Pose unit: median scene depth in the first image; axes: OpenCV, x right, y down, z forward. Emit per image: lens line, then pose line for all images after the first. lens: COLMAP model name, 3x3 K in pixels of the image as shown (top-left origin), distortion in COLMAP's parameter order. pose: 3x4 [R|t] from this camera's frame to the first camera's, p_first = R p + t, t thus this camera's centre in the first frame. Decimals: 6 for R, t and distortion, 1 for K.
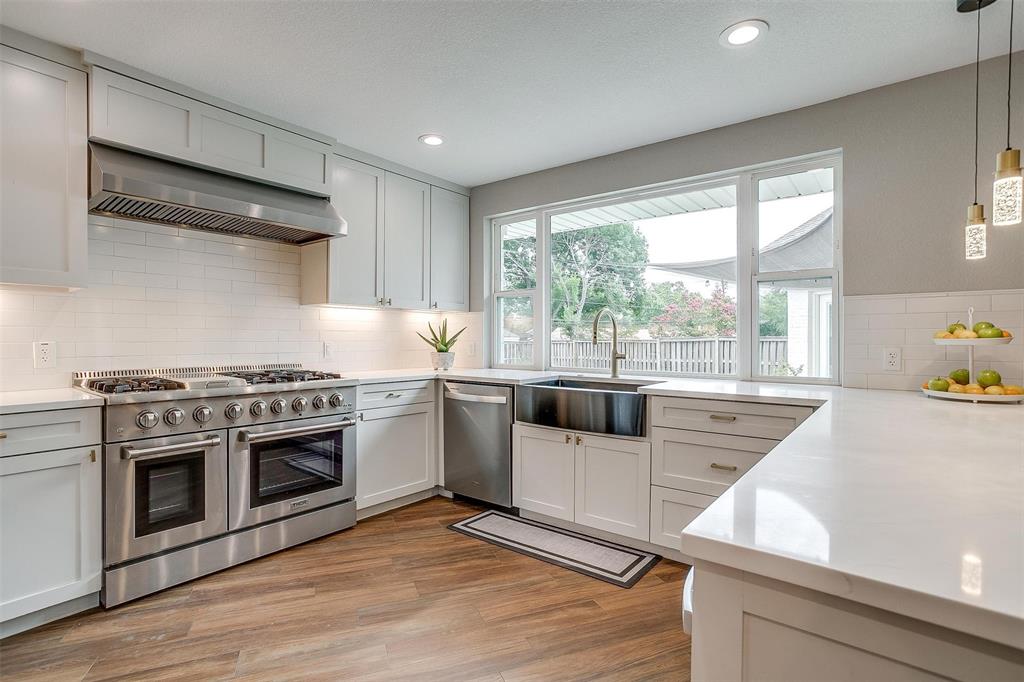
lens RADIAL K [[497.1, 0, 510.0], [0, 497.1, 341.8], [0, 0, 1]] dist [-0.046013, 0.030809]
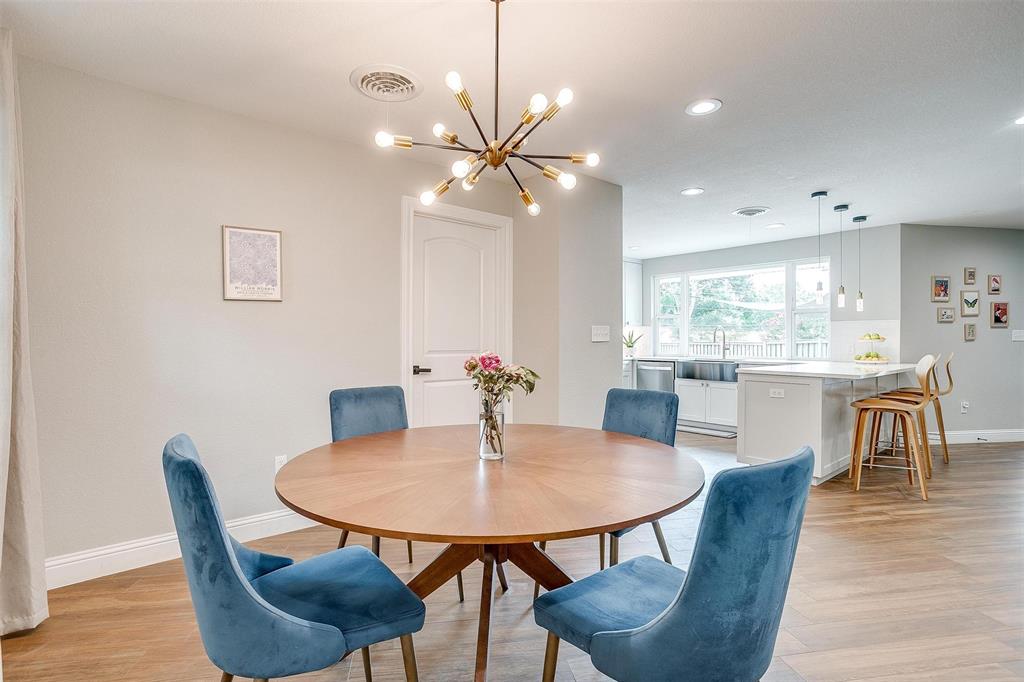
lens RADIAL K [[497.1, 0, 510.0], [0, 497.1, 341.8], [0, 0, 1]] dist [-0.046013, 0.030809]
pose [[0.980084, 0.002012, -0.198572, -0.294695], [-0.003106, 0.999982, -0.005198, 0.016051], [0.198558, 0.005711, 0.980072, -1.379724]]
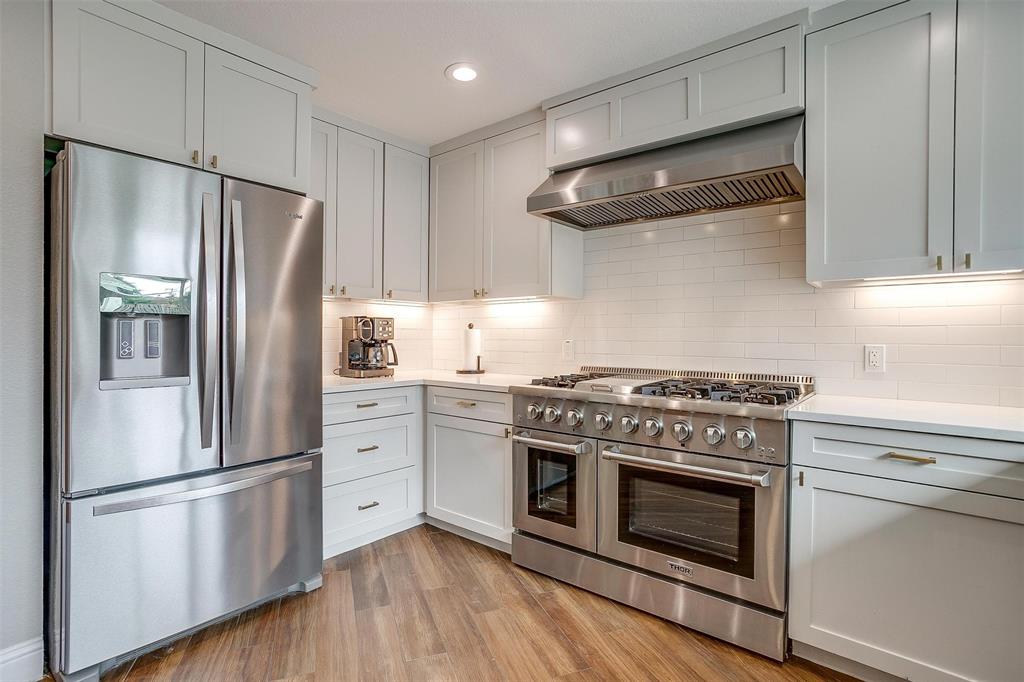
lens RADIAL K [[497.1, 0, 510.0], [0, 497.1, 341.8], [0, 0, 1]] dist [-0.046013, 0.030809]
pose [[-0.016271, -0.001399, -0.999867, 0.276290], [-0.018371, 0.999831, -0.001100, 0.004353], [0.999699, 0.018351, -0.016294, 0.722194]]
